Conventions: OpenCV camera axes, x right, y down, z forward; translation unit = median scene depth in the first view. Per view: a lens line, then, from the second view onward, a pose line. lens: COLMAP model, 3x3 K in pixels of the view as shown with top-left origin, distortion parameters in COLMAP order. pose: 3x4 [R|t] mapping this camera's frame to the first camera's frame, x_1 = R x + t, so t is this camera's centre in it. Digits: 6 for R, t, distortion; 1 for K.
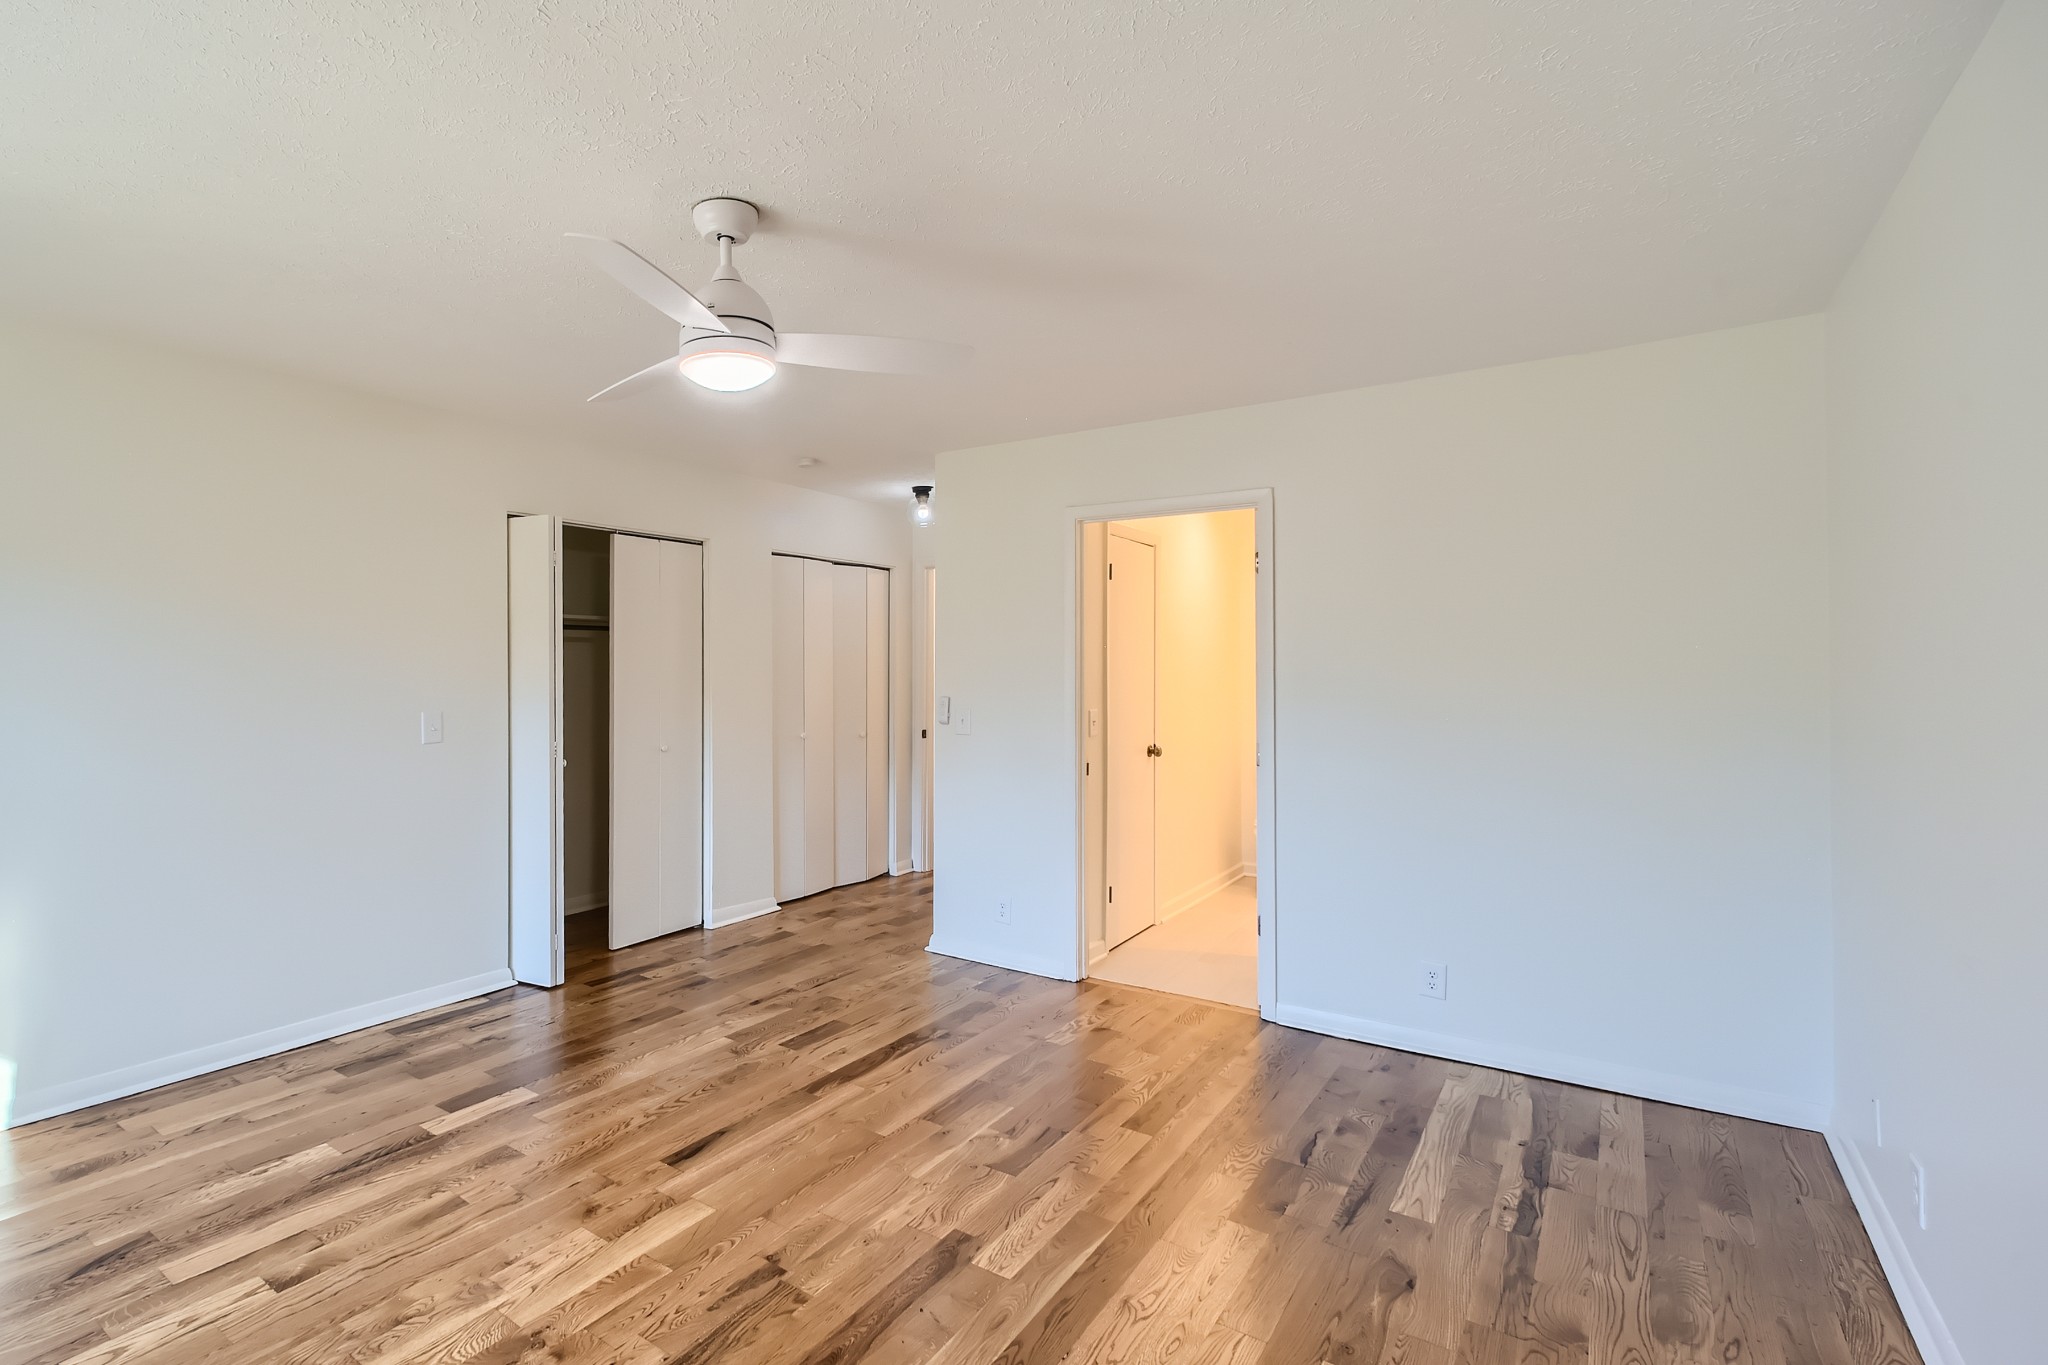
lens RADIAL K [[827.4, 0, 1014.7], [0, 827.4, 674.0], [0, 0, 1]] dist [0.001266, 0.000047]
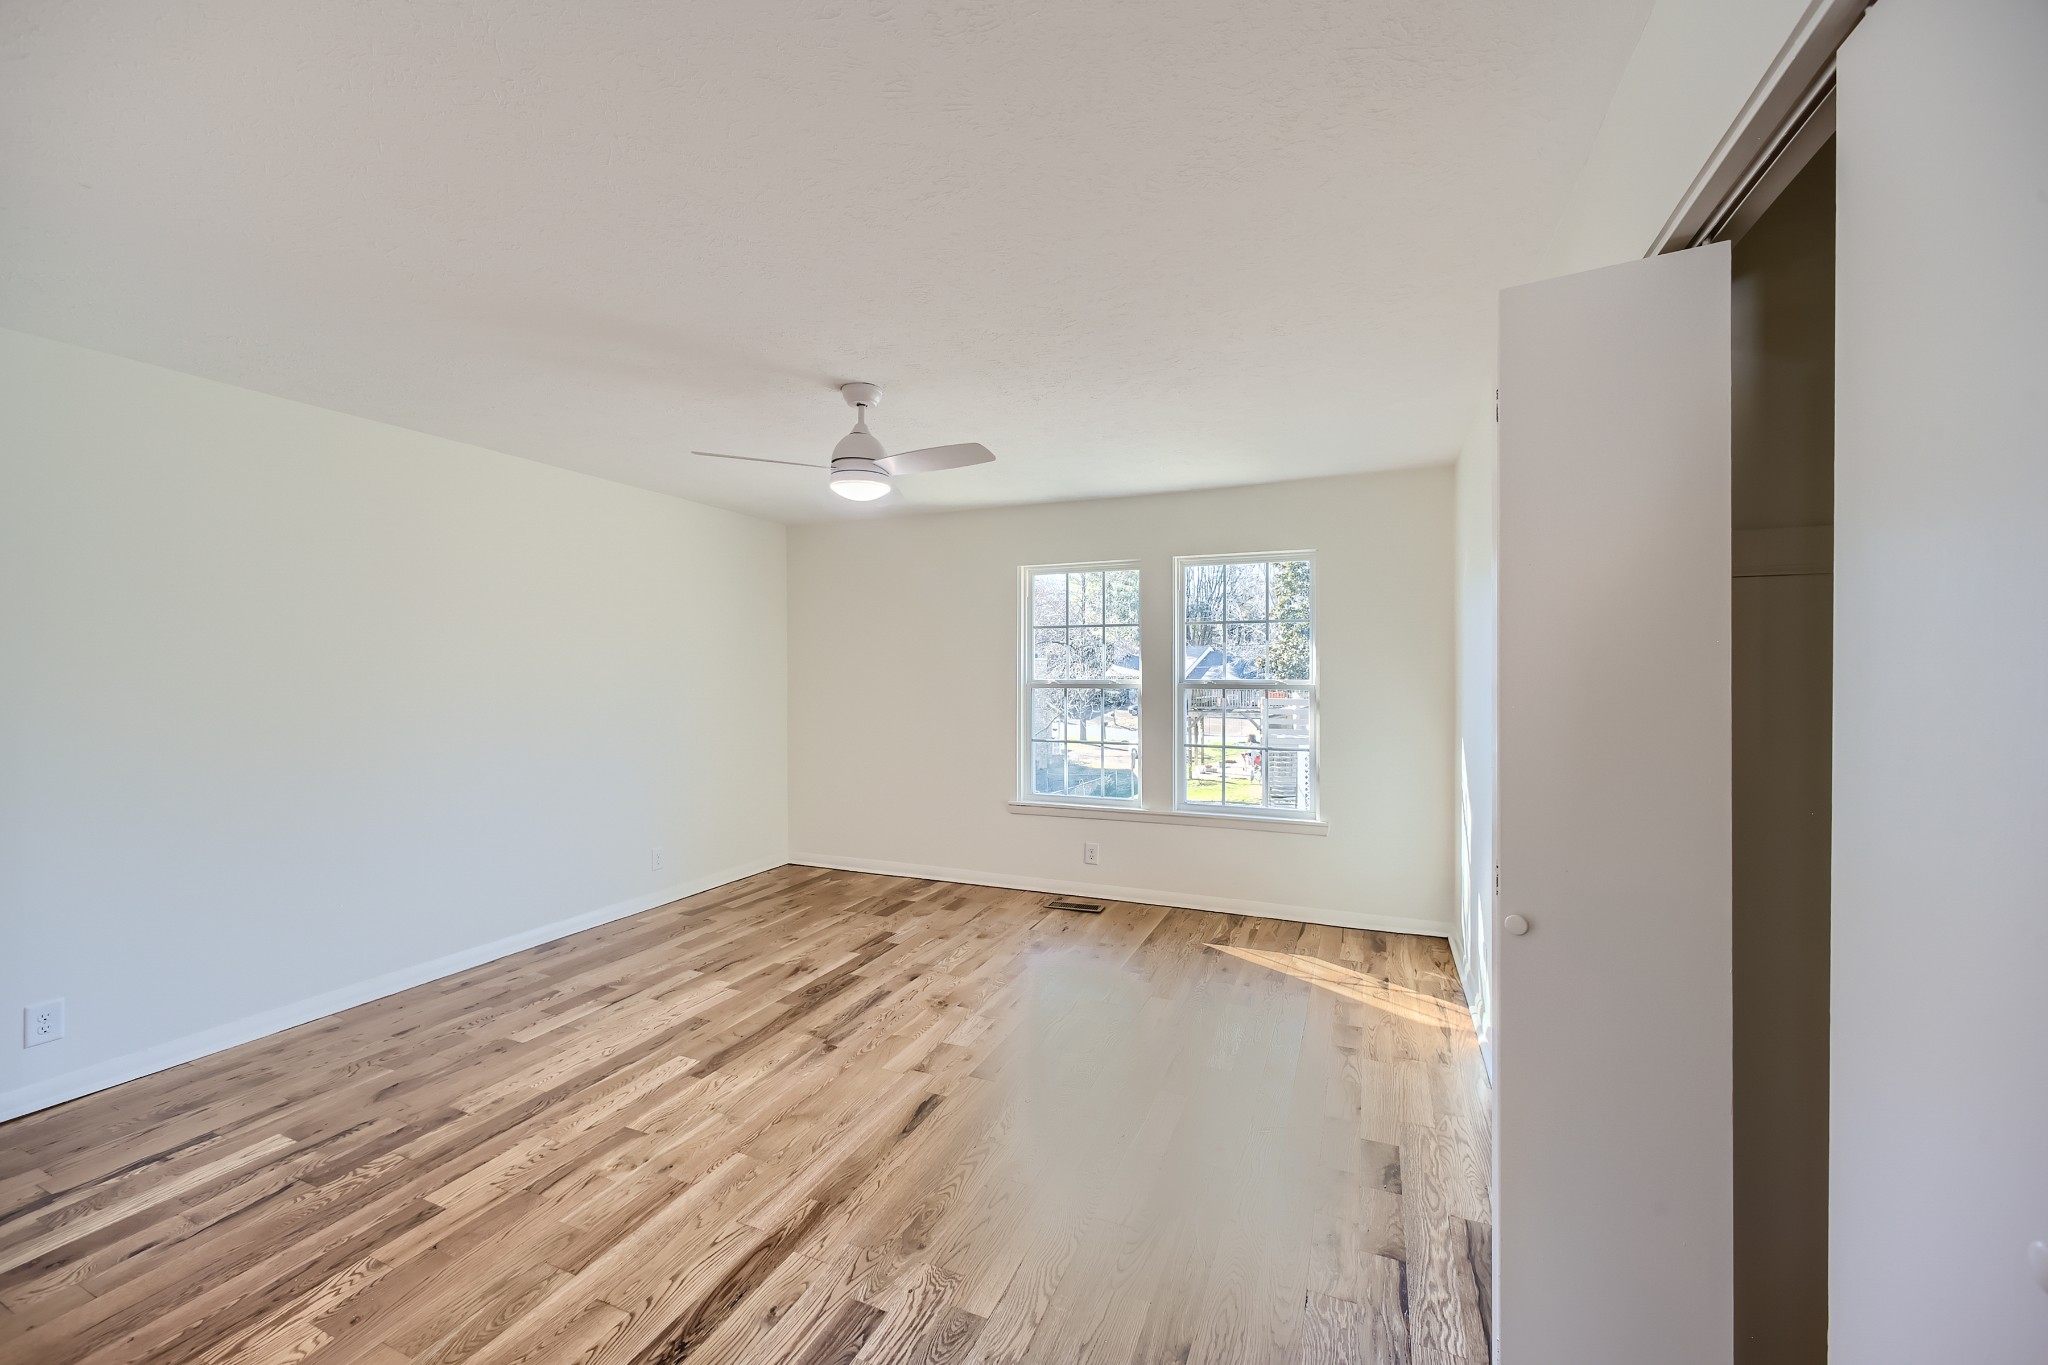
lens RADIAL K [[827.4, 0, 1014.7], [0, 827.4, 674.0], [0, 0, 1]] dist [0.001266, 0.000047]
pose [[-0.999070, -0.000208, -0.043111, -0.458329], [-0.000708, 0.999933, 0.011576, -0.006545], [0.043105, 0.011596, -0.999003, 2.067716]]
